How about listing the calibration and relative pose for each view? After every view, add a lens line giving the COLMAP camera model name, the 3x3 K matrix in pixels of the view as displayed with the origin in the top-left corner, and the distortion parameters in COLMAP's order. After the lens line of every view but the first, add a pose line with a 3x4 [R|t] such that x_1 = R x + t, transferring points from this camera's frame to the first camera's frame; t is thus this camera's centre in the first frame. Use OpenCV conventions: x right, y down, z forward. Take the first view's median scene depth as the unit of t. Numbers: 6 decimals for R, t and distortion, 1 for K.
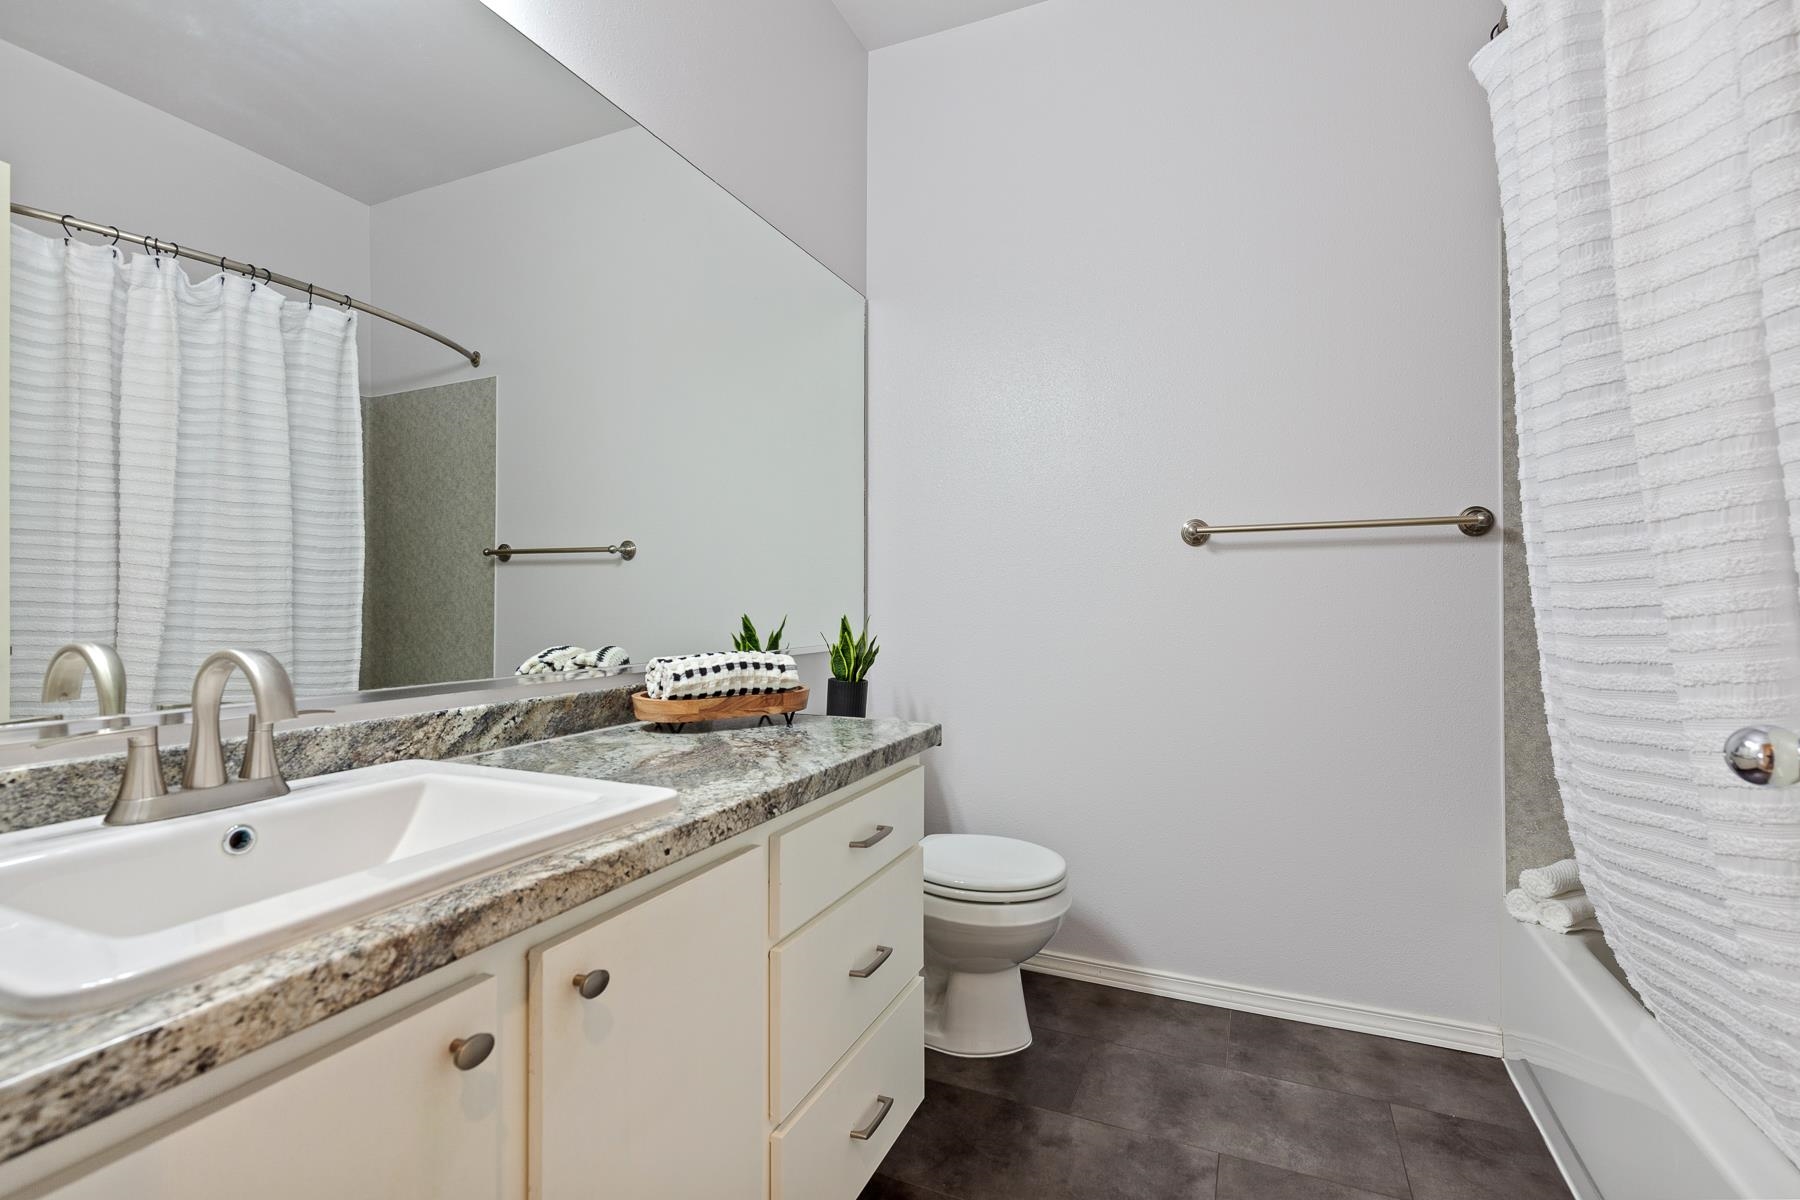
lens RADIAL K [[811.6, 0, 913.7], [0, 811.6, 599.2], [0, 0, 1]] dist [0.007443, -0.001416]
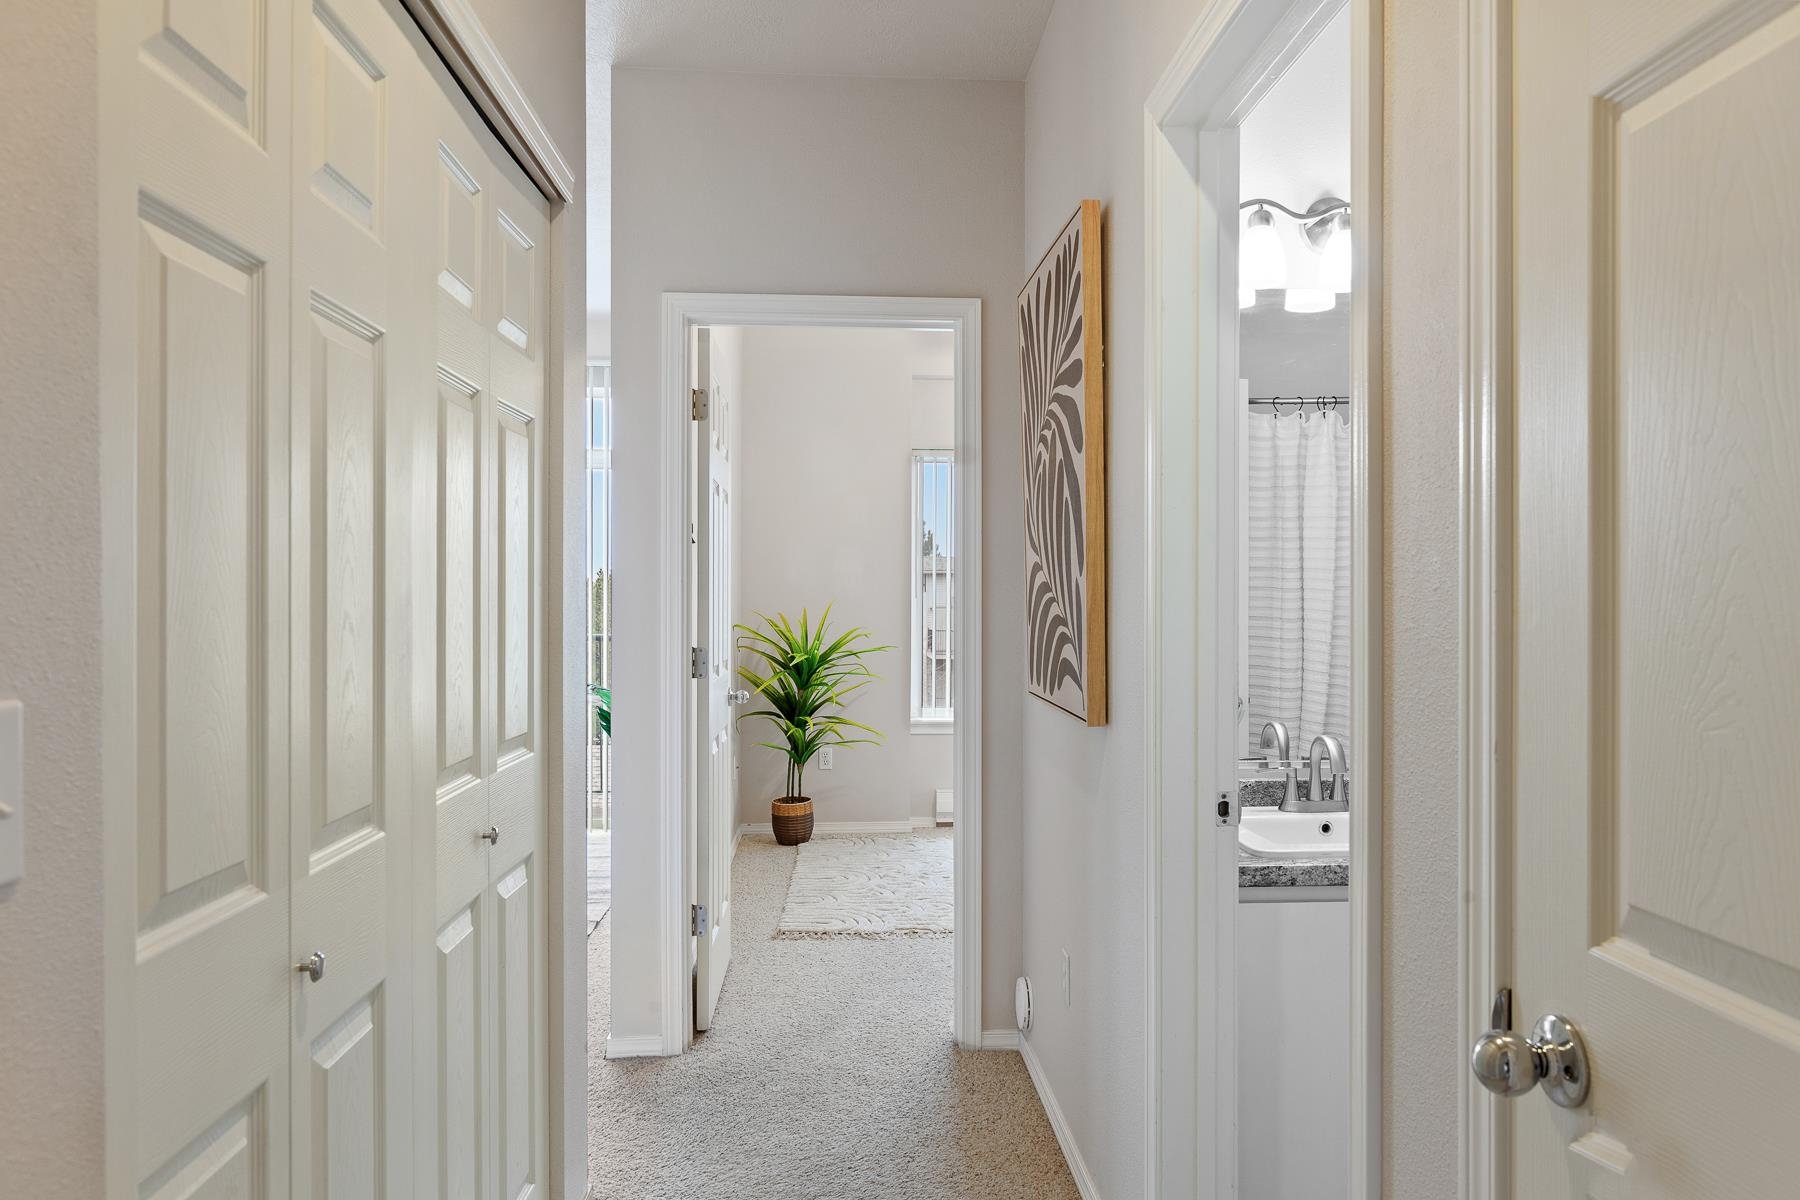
lens RADIAL K [[1248.5, 0, 904.8], [0, 1248.5, 597.7], [0, 0, 1]] dist [-0.008371, -0.000683]
pose [[0.449712, -0.000761, -0.893173, 1.333535], [0.003821, 0.999992, 0.001072, -0.261102], [0.893165, -0.003895, 0.449712, -1.207642]]
